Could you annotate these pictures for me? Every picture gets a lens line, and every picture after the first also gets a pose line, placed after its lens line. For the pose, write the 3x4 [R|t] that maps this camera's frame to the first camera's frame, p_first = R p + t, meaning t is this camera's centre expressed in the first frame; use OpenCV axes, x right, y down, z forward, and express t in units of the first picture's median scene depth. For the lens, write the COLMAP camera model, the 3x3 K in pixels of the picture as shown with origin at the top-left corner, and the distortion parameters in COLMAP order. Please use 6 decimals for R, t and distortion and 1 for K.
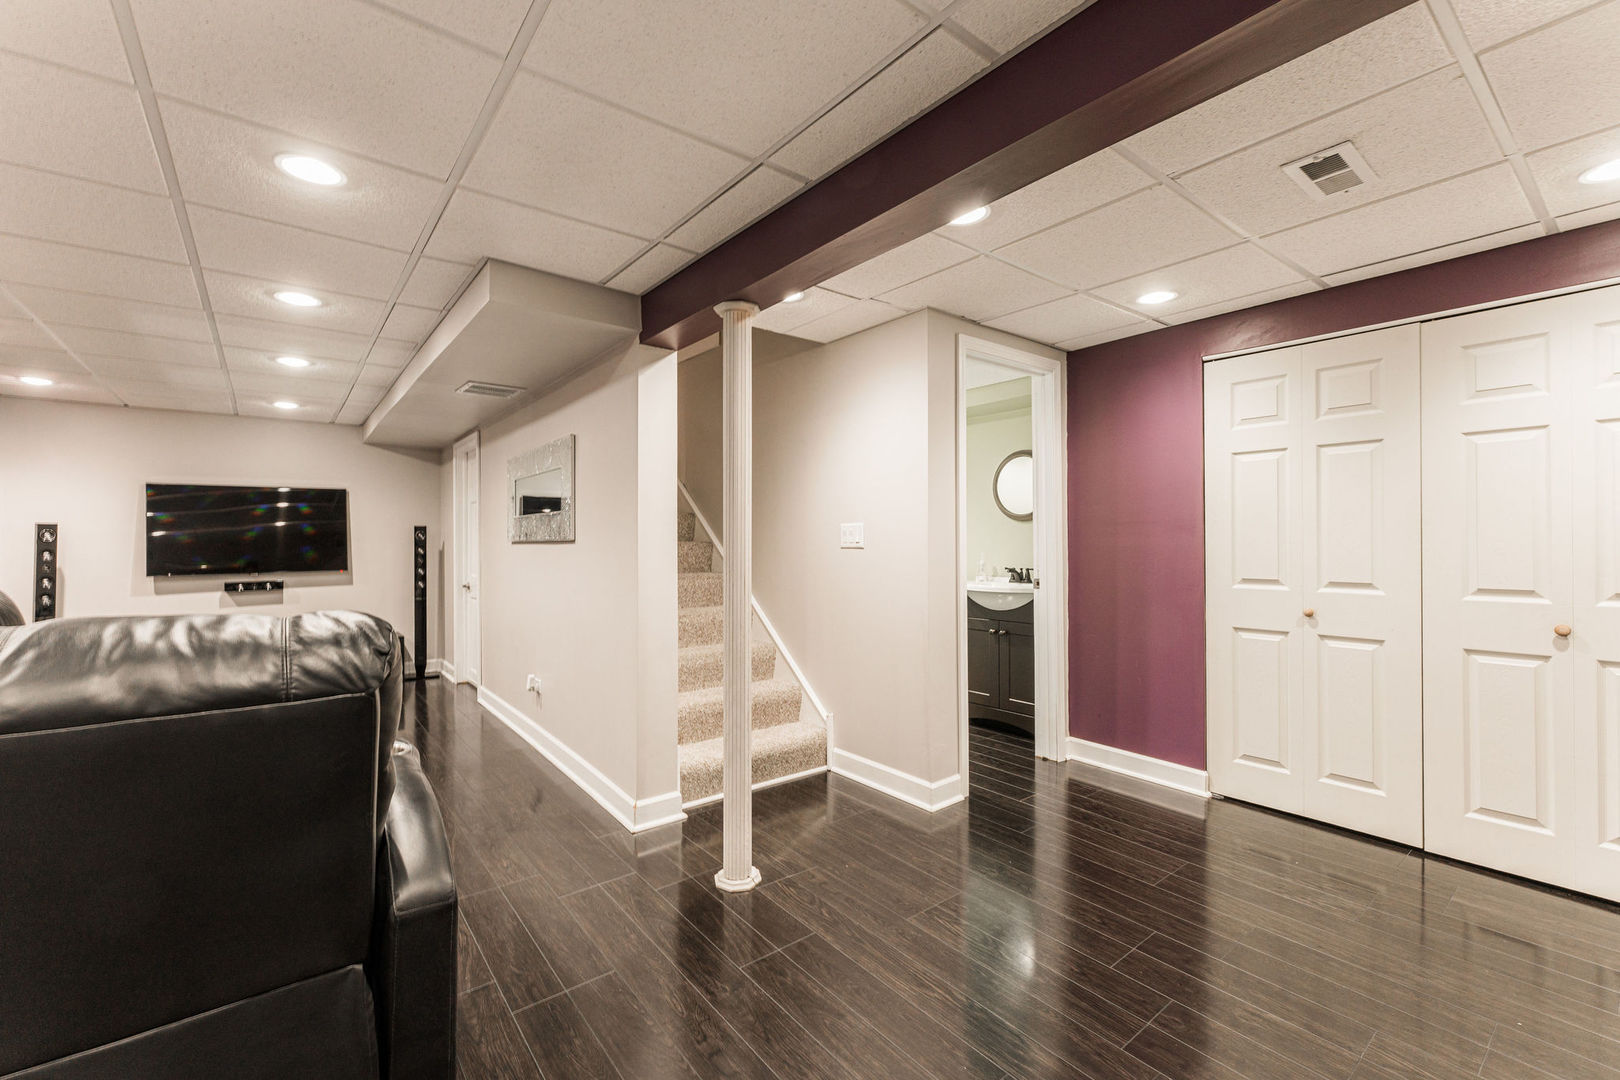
lens RADIAL K [[660.8, 0, 803.6], [0, 660.8, 536.7], [0, 0, 1]] dist [0.000689, 0.000086]
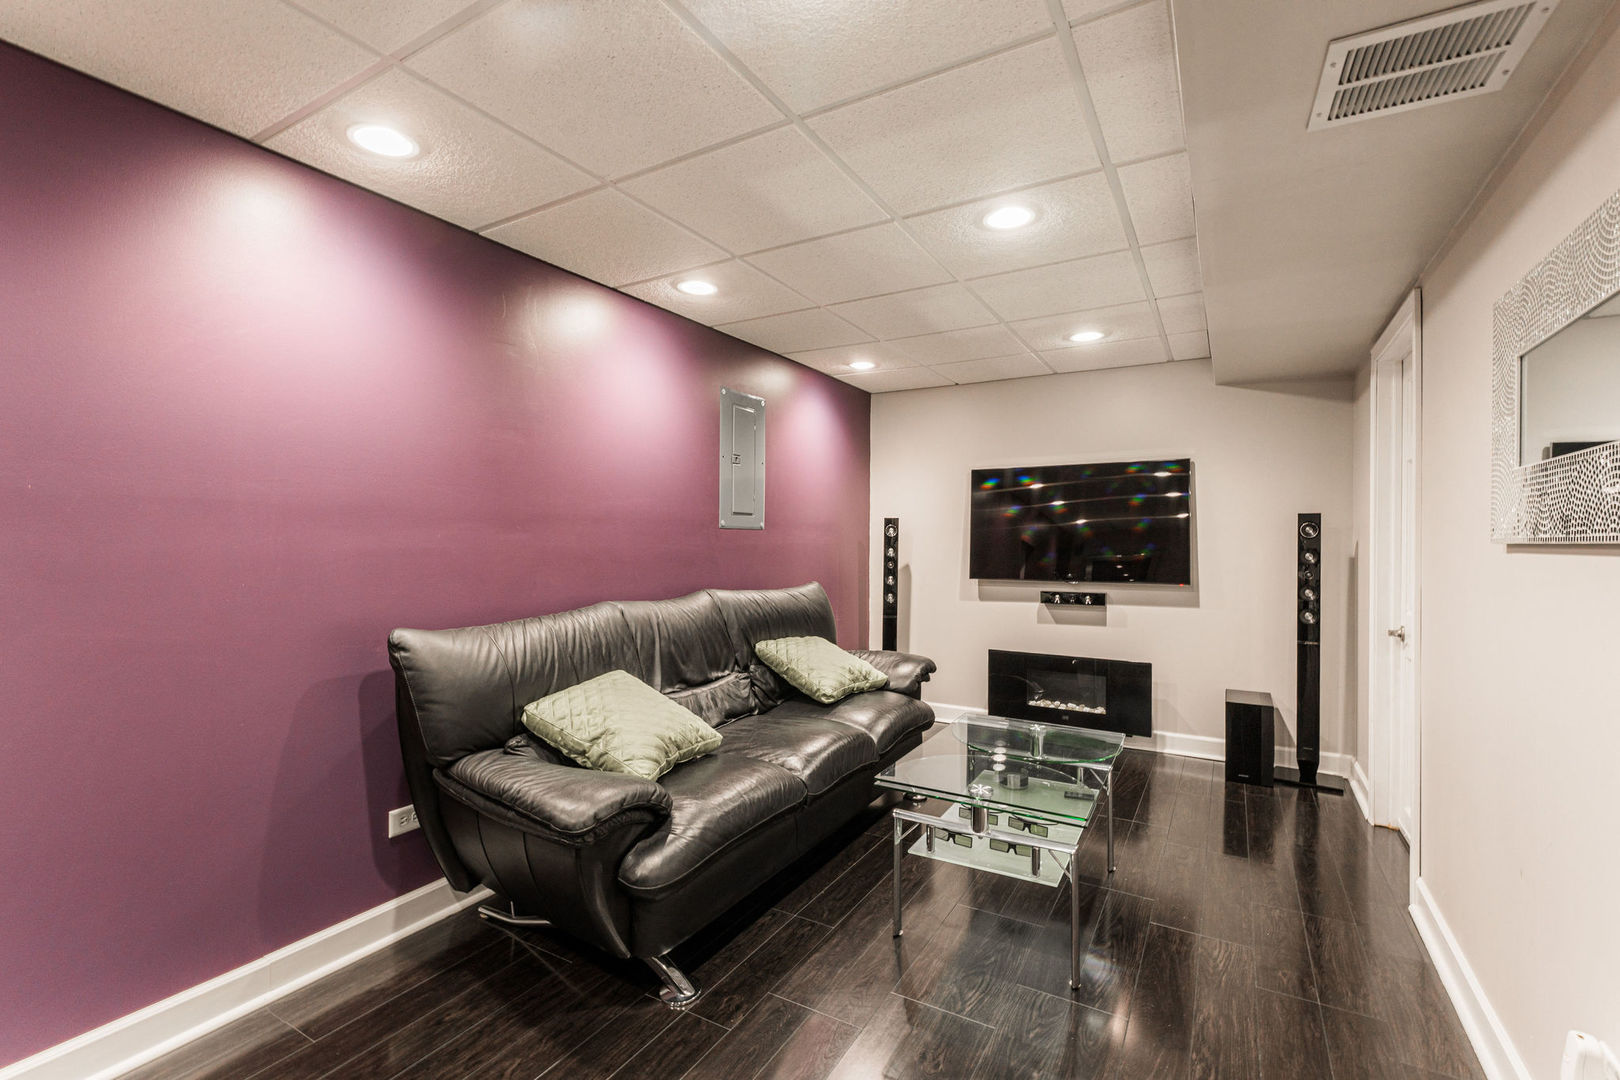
lens RADIAL K [[711.0, 0, 812.9], [0, 711.0, 537.6], [0, 0, 1]] dist [-0.000654, -0.000401]
pose [[0.357418, 0.006667, -0.933921, -0.175502], [-0.004332, 0.999976, 0.005480, 0.002626], [0.933935, 0.002087, 0.357438, 0.412495]]
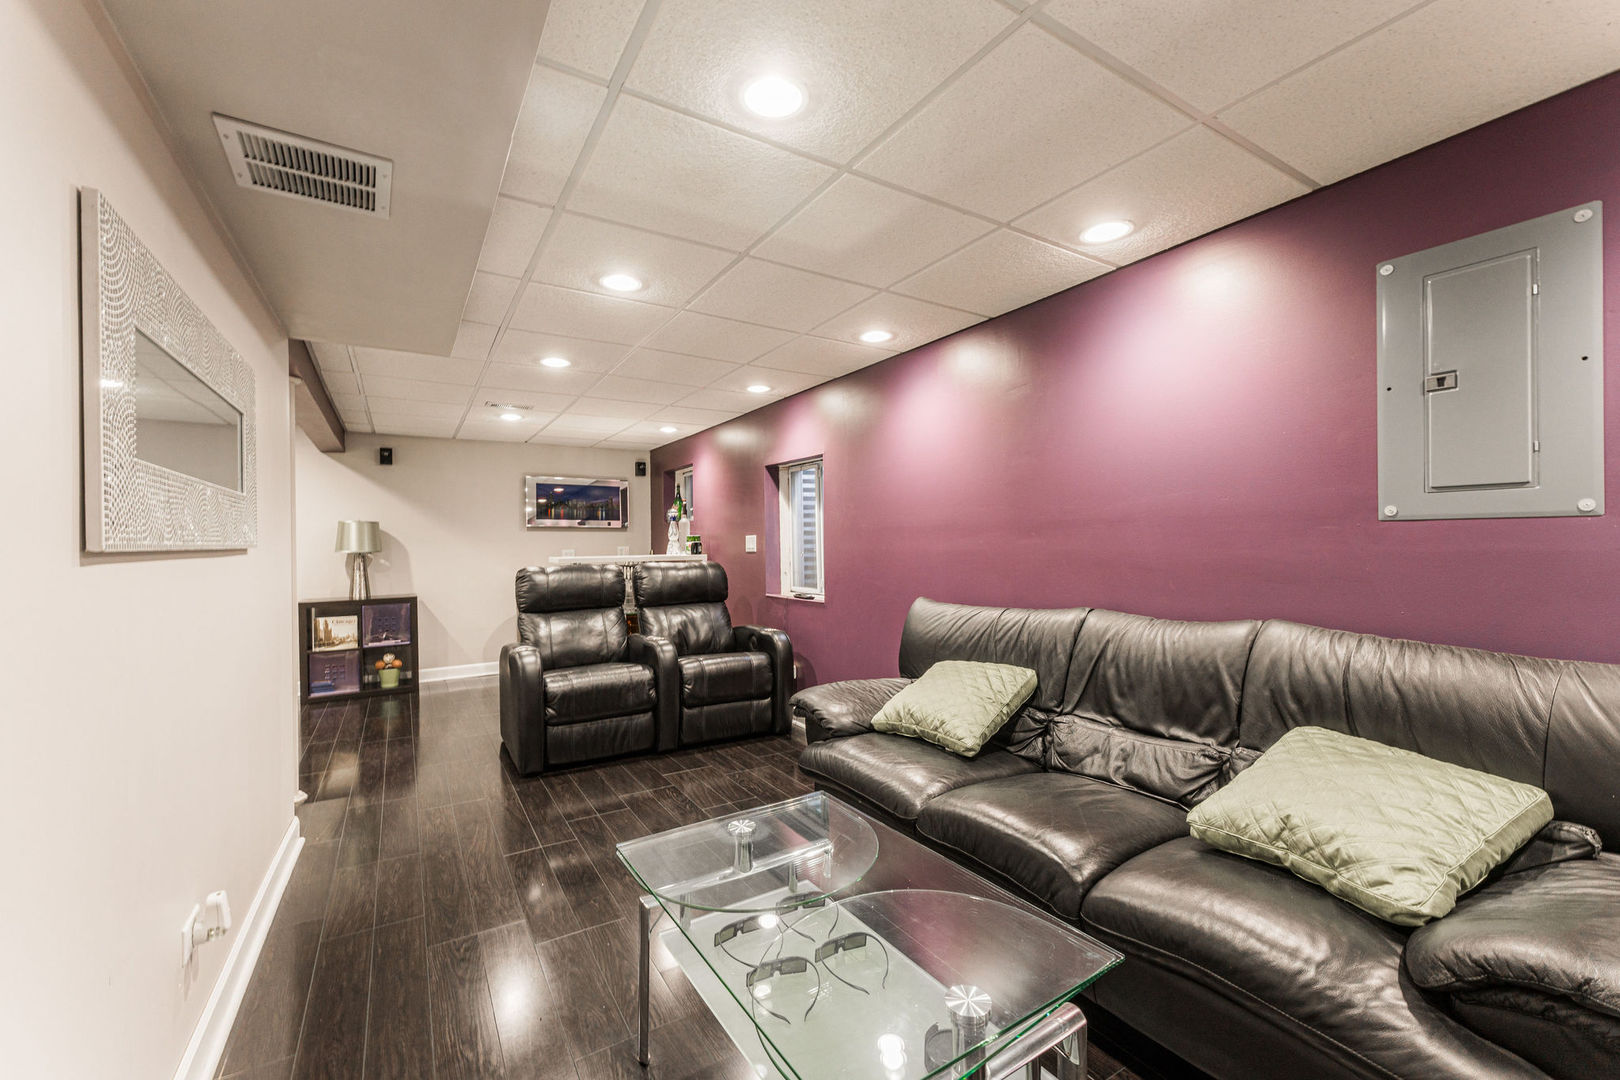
lens RADIAL K [[660.8, 0, 820.4], [0, 660.8, 546.8], [0, 0, 1]] dist [0.000689, 0.000086]
pose [[-0.994069, 0.014905, 0.107724, -0.601310], [0.015313, 0.999878, 0.002962, 0.005930], [-0.107667, 0.004594, -0.994176, 0.976253]]
